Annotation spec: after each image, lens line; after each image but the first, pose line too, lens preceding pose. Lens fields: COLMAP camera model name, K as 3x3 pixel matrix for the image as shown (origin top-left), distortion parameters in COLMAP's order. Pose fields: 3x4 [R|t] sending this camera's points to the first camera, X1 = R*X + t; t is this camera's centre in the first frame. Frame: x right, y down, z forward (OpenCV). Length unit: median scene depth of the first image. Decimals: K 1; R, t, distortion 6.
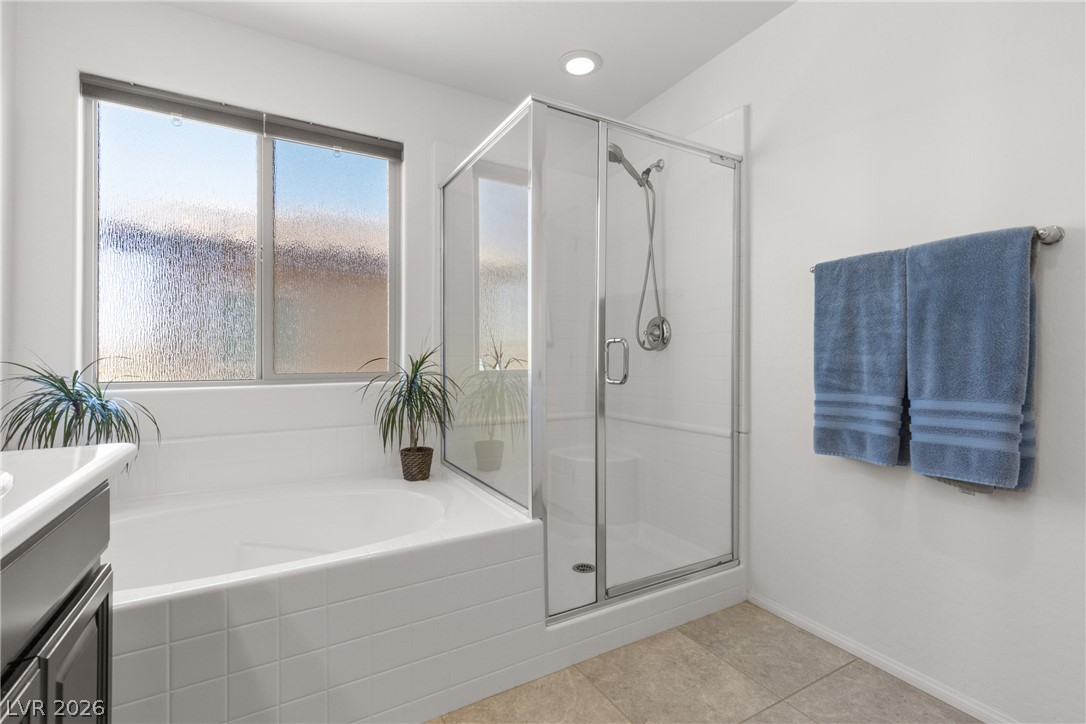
lens RADIAL K [[491.6, 0, 548.2], [0, 491.6, 359.2], [0, 0, 1]] dist [0.010242, -0.000020]
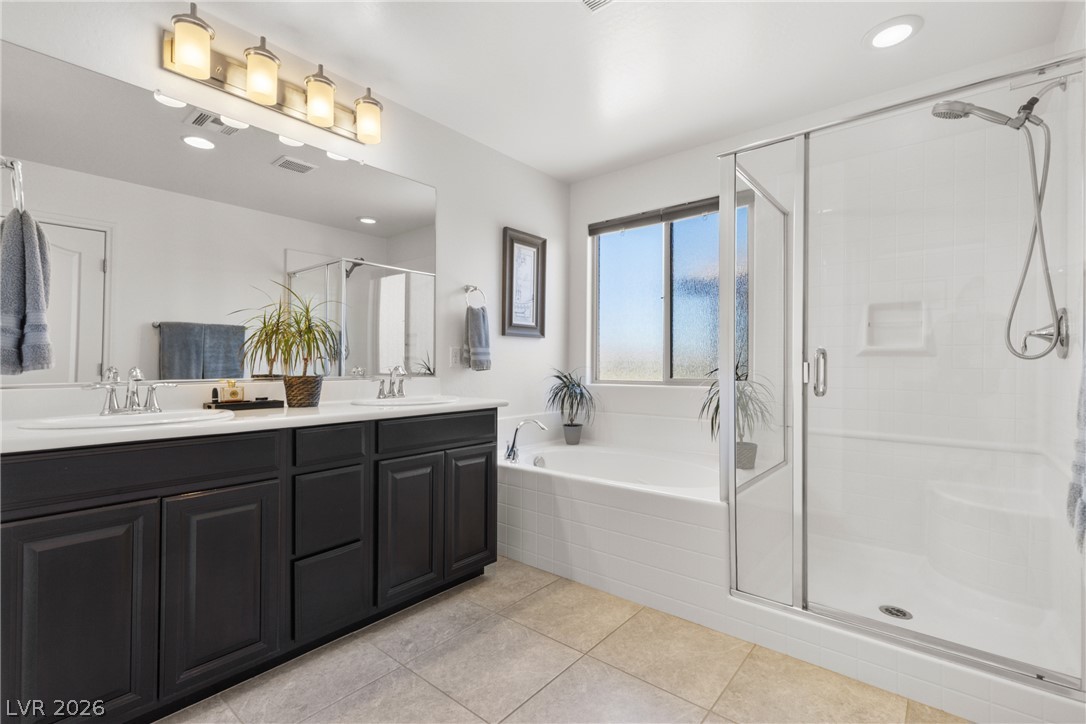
lens RADIAL K [[491.6, 0, 548.2], [0, 491.6, 359.2], [0, 0, 1]] dist [0.010242, -0.000020]
pose [[0.348271, -0.011101, -0.937328, 0.833442], [-0.004608, 0.999898, -0.013554, -0.005072], [0.937383, 0.009040, 0.348184, 0.149695]]
